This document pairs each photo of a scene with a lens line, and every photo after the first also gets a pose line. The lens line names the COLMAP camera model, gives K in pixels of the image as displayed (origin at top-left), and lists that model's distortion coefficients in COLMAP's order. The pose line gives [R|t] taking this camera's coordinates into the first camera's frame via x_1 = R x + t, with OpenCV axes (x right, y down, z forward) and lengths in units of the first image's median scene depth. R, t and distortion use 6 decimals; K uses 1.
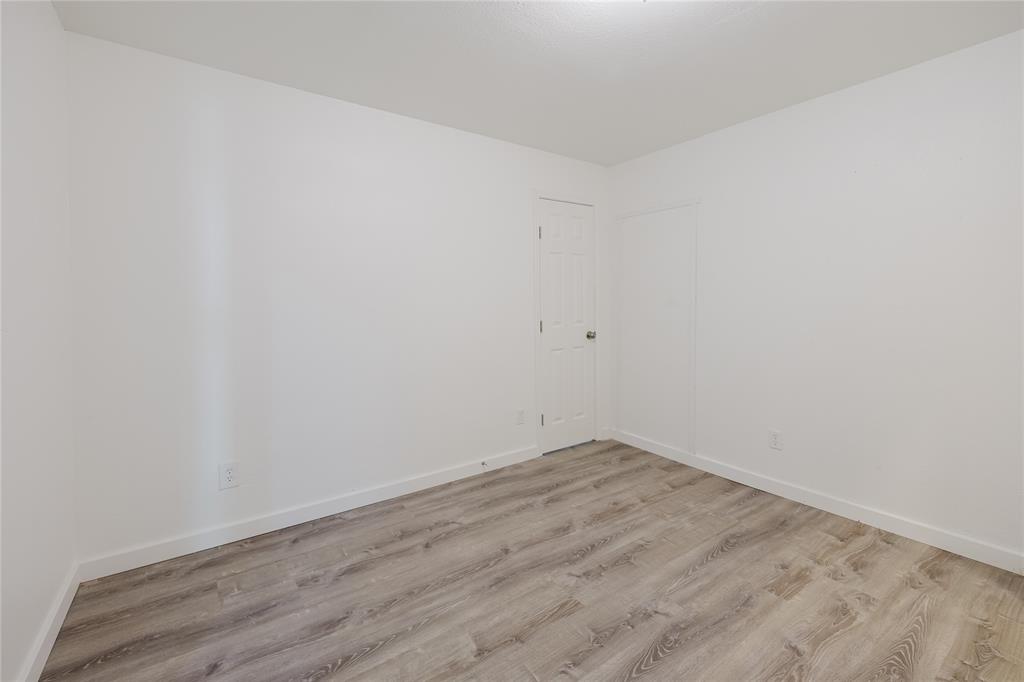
lens RADIAL K [[436.3, 0, 508.8], [0, 436.3, 318.3], [0, 0, 1]] dist [0.001930, 0.000178]
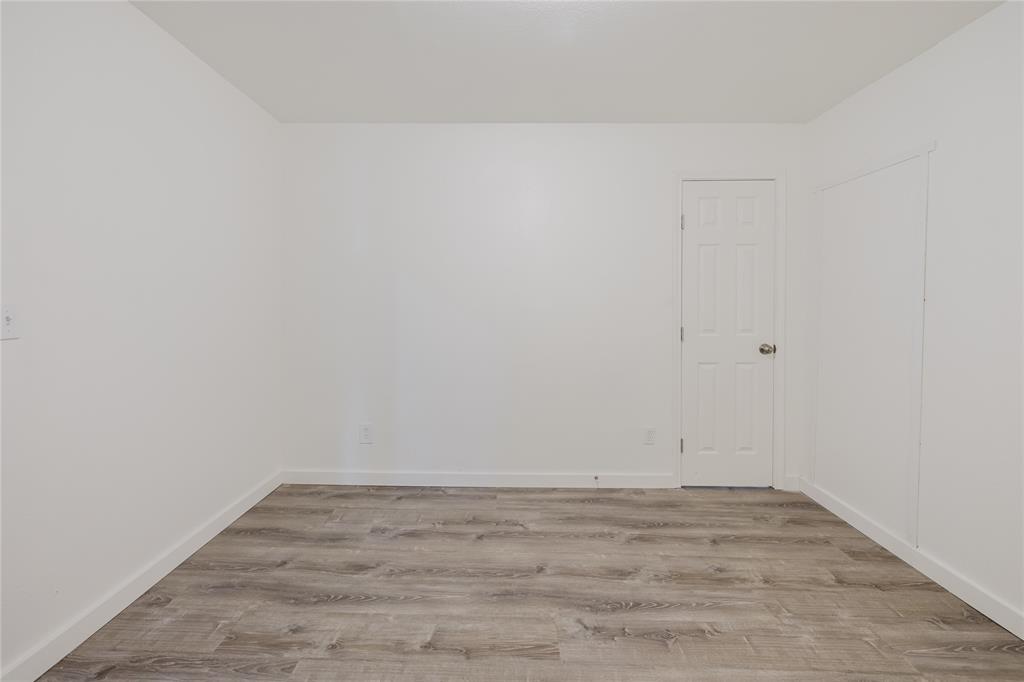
lens RADIAL K [[436.3, 0, 508.8], [0, 436.3, 318.3], [0, 0, 1]] dist [0.001930, 0.000178]
pose [[0.805939, 0.032002, -0.591133, 0.424072], [-0.033174, 0.999410, 0.008877, -0.011455], [0.591068, 0.012456, 0.806525, 0.175560]]
